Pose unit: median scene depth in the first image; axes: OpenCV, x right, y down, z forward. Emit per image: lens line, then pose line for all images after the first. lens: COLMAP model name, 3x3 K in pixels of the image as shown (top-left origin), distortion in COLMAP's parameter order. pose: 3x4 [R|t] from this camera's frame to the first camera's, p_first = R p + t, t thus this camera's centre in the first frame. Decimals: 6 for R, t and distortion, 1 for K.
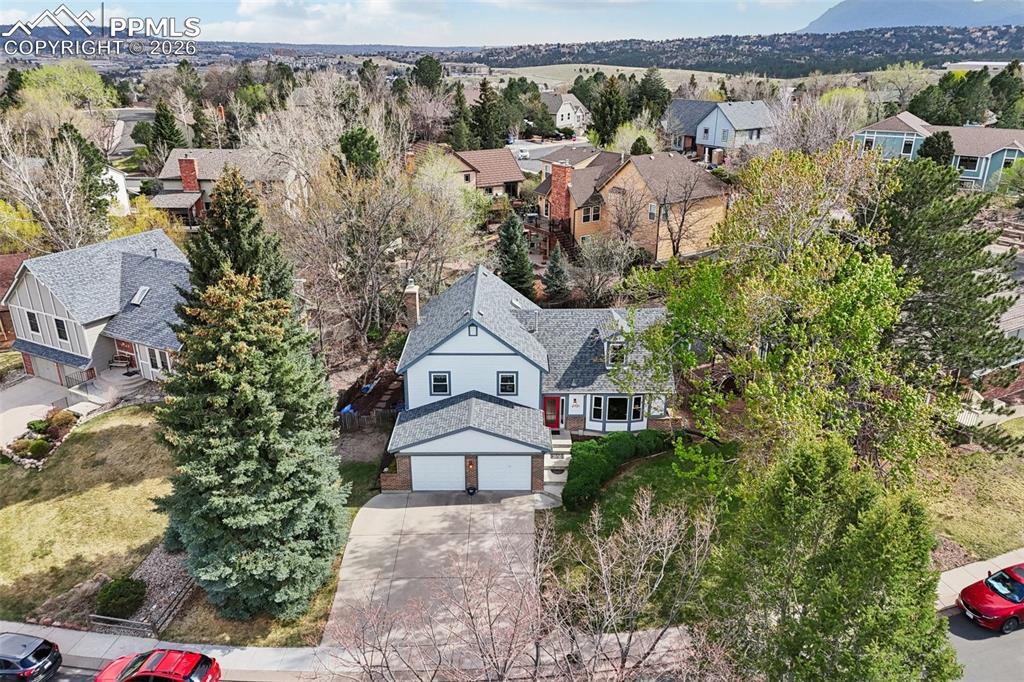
lens RADIAL K [[741.5, 0, 513.0], [0, 741.5, 344.4], [0, 0, 1]] dist [0.046738, -0.029252]
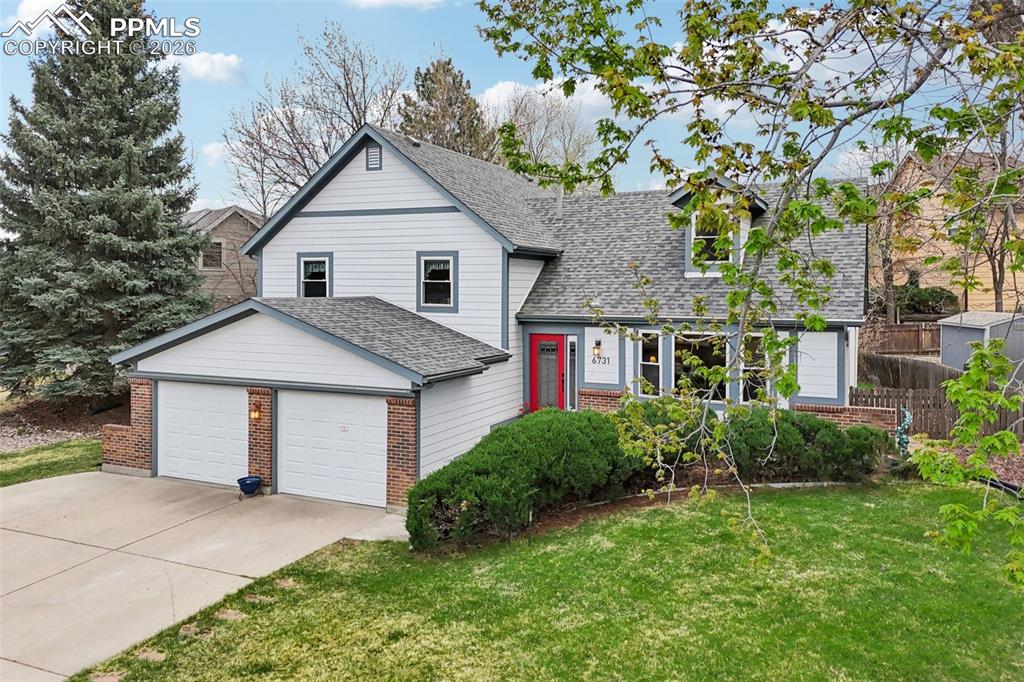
lens RADIAL K [[741.5, 0, 517.9], [0, 741.5, 332.9], [0, 0, 1]] dist [0.046738, -0.029252]
pose [[0.908193, 0.028153, -0.417603, 0.222568], [-0.162362, 0.943305, -0.289507, 0.202668], [0.385776, 0.330732, 0.861274, 0.652998]]
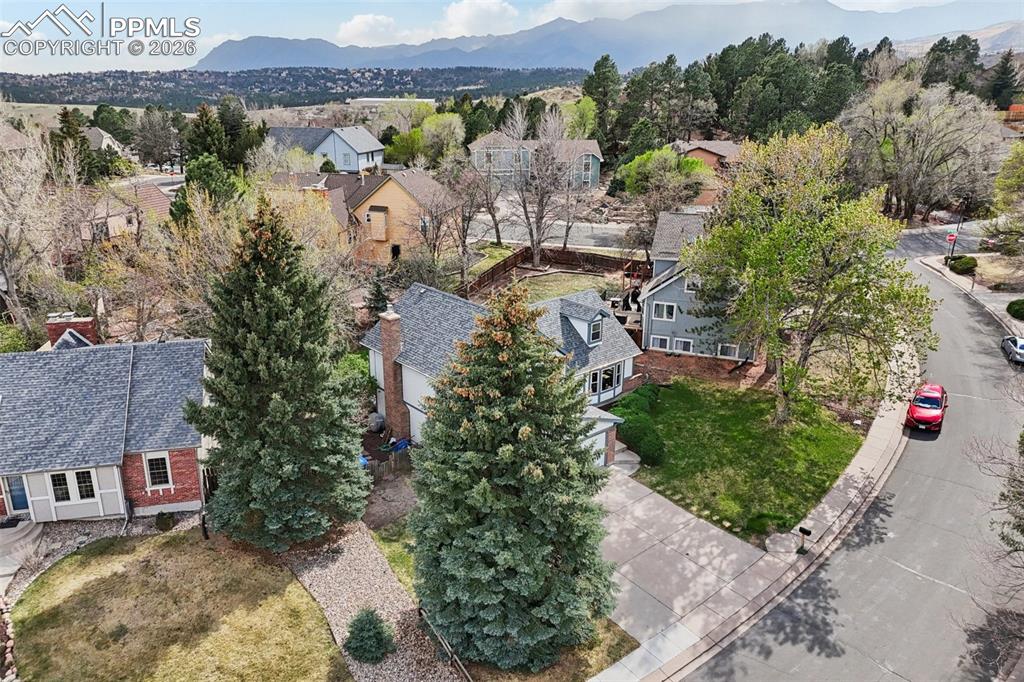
lens RADIAL K [[741.5, 0, 510.8], [0, 741.5, 338.8], [0, 0, 1]] dist [0.046738, -0.029252]
pose [[0.761449, -0.209446, 0.613456, -0.671890], [0.239471, 0.970307, 0.034040, -0.047546], [-0.602370, 0.120986, 0.788995, 0.202635]]
